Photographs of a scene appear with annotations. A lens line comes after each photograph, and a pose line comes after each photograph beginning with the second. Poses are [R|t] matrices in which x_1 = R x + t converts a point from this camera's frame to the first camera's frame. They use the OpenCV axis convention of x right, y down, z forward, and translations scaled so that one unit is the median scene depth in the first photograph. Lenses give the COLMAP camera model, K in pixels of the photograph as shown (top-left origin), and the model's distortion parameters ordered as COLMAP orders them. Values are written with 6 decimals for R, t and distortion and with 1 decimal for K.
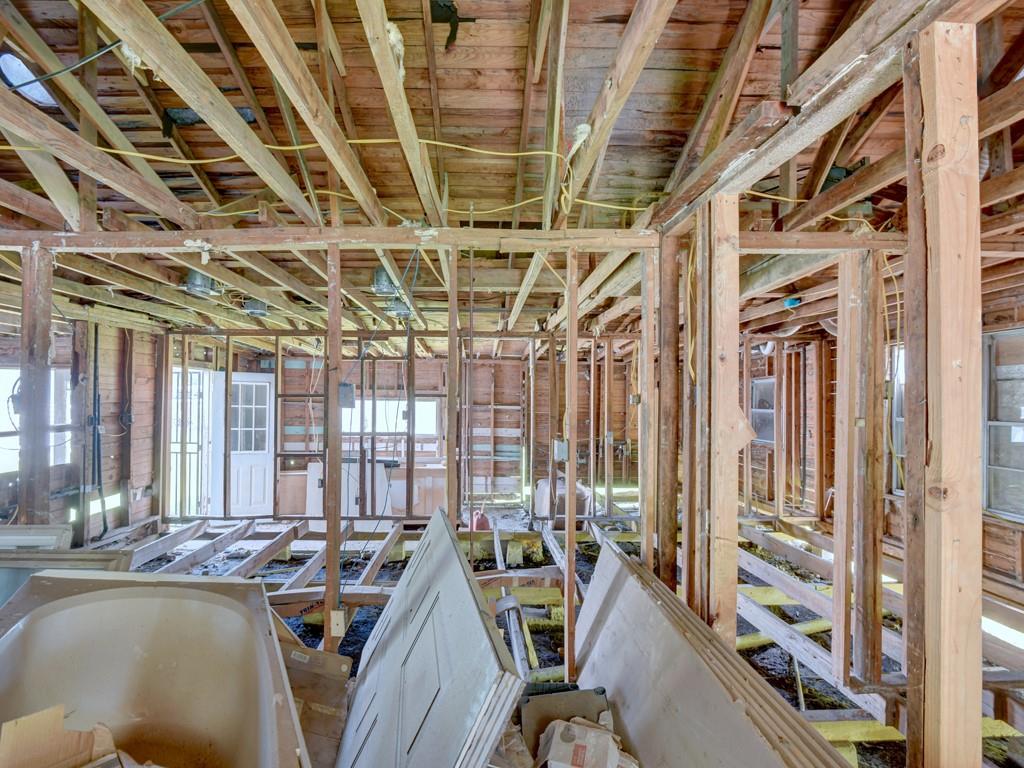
lens RADIAL K [[510.6, 0, 490.2], [0, 510.6, 410.3], [0, 0, 1]] dist [-0.001175, -0.000940]
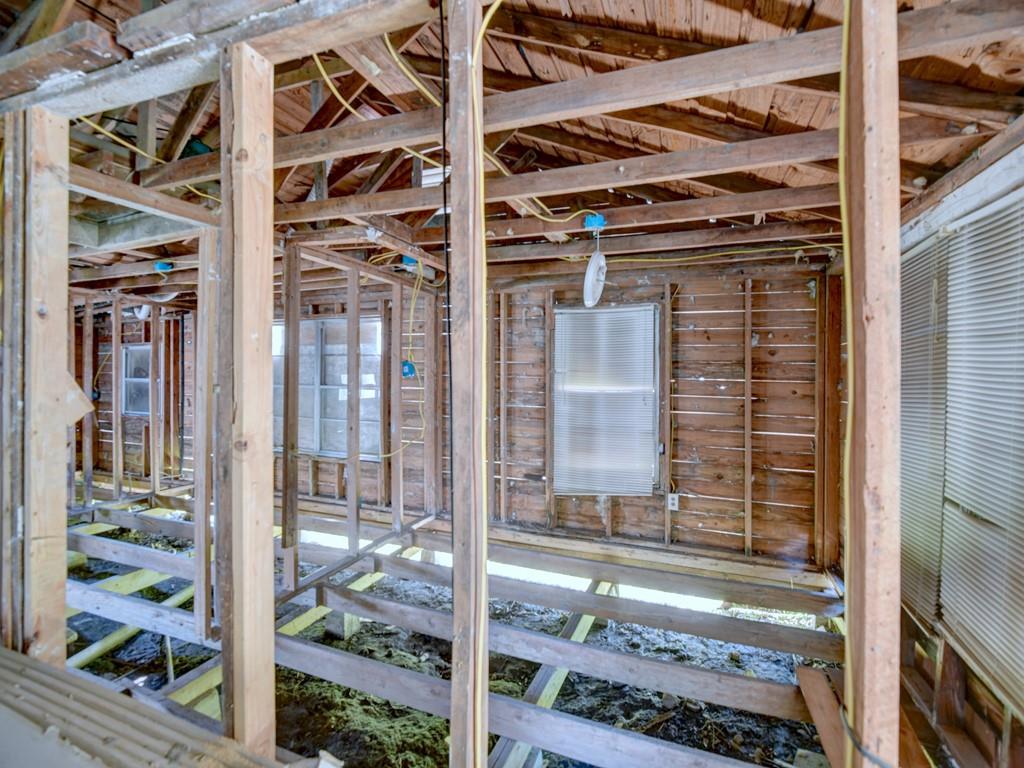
lens RADIAL K [[514.5, 0, 512.0], [0, 514.5, 384.0], [0, 0, 1]] dist [-0.002137, -0.000752]
pose [[0.341379, -0.023038, 0.939643, -0.087719], [0.008207, 0.999735, 0.021530, -0.005451], [-0.939890, 0.000361, 0.341477, 0.049233]]
